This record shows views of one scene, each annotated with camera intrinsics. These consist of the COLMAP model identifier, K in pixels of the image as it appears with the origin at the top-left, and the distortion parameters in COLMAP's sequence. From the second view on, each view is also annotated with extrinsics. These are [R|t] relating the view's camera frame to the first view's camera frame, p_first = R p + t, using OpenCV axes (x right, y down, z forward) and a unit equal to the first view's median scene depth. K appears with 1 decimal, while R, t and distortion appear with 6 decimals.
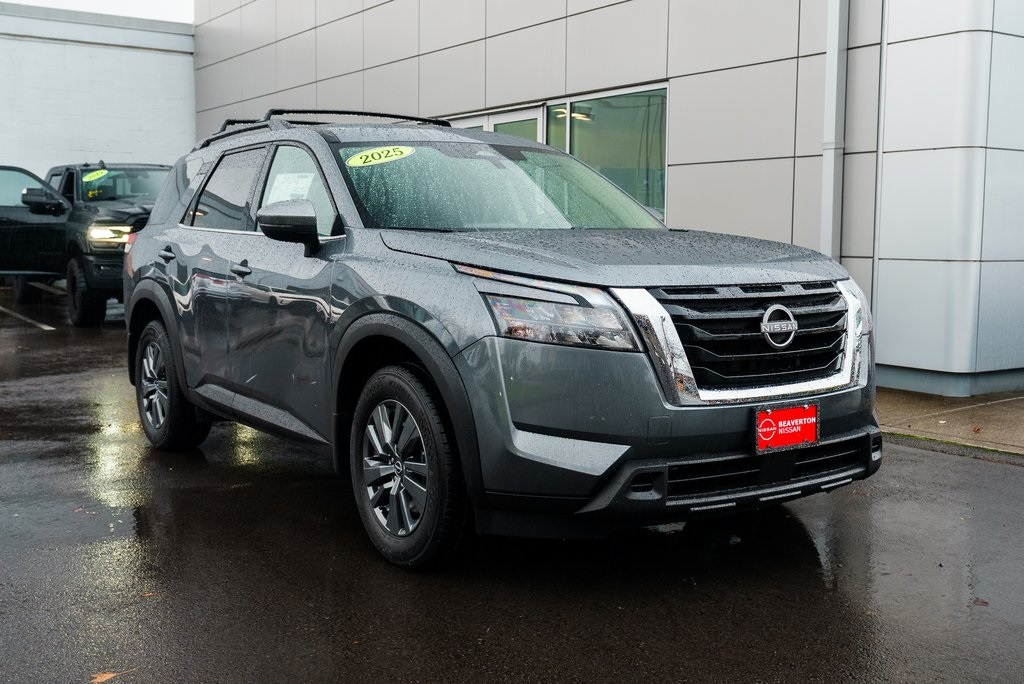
lens RADIAL K [[1118.9, 0, 512.0], [0, 1118.9, 342.0], [0, 0, 1]] dist [0.004796, 0.004042]
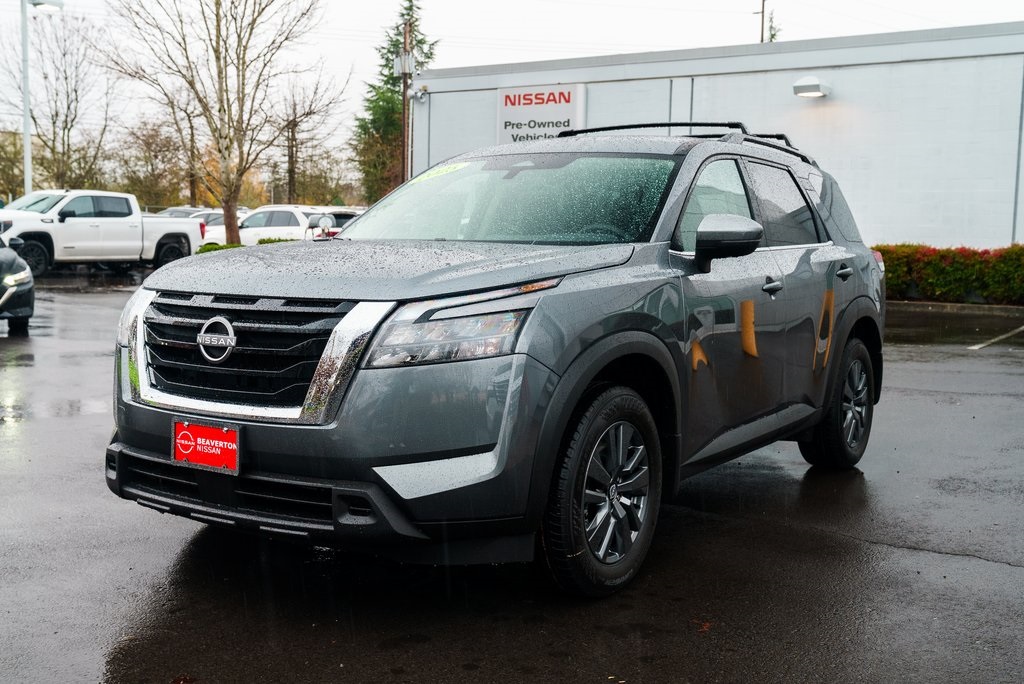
lens RADIAL K [[1114.3, 0, 512.0], [0, 1114.3, 342.0], [0, 0, 1]] dist [0.024751, 0.026932]
pose [[0.391467, 0.088178, -0.915958, 1.207662], [-0.106411, 0.993058, 0.050121, -0.086363], [0.914019, 0.077847, 0.398132, 0.854992]]
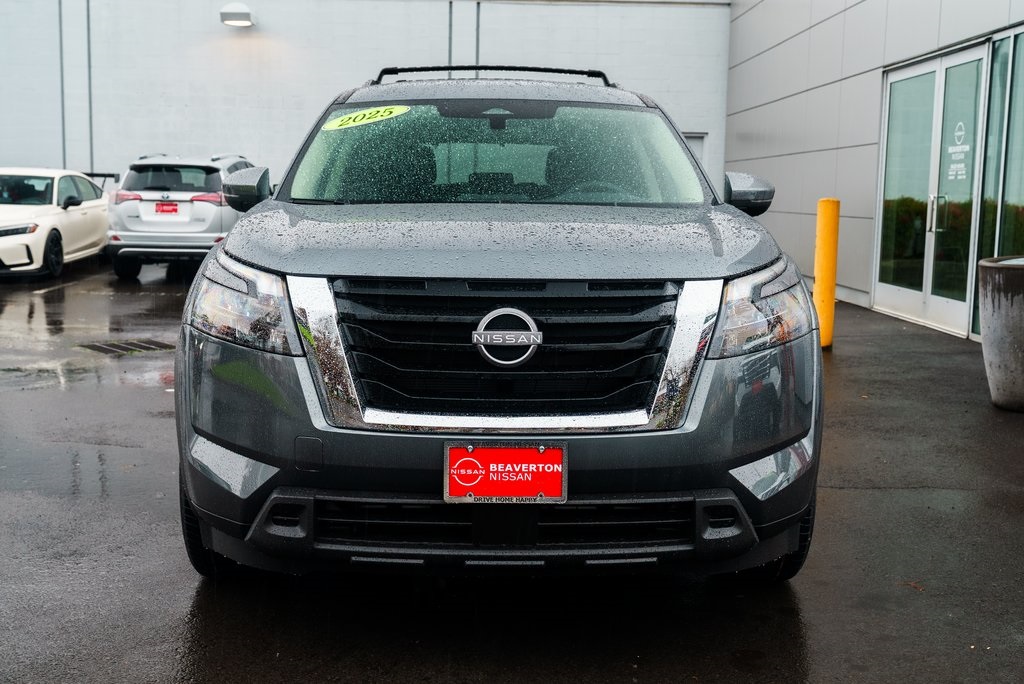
lens RADIAL K [[1217.6, 0, 512.0], [0, 1217.6, 342.0], [0, 0, 1]] dist [0.067576, -0.019708]
pose [[0.842434, 0.075639, -0.533463, 0.677854], [-0.066052, 0.997127, 0.037074, -0.041339], [0.534735, 0.004004, 0.845010, 0.314973]]
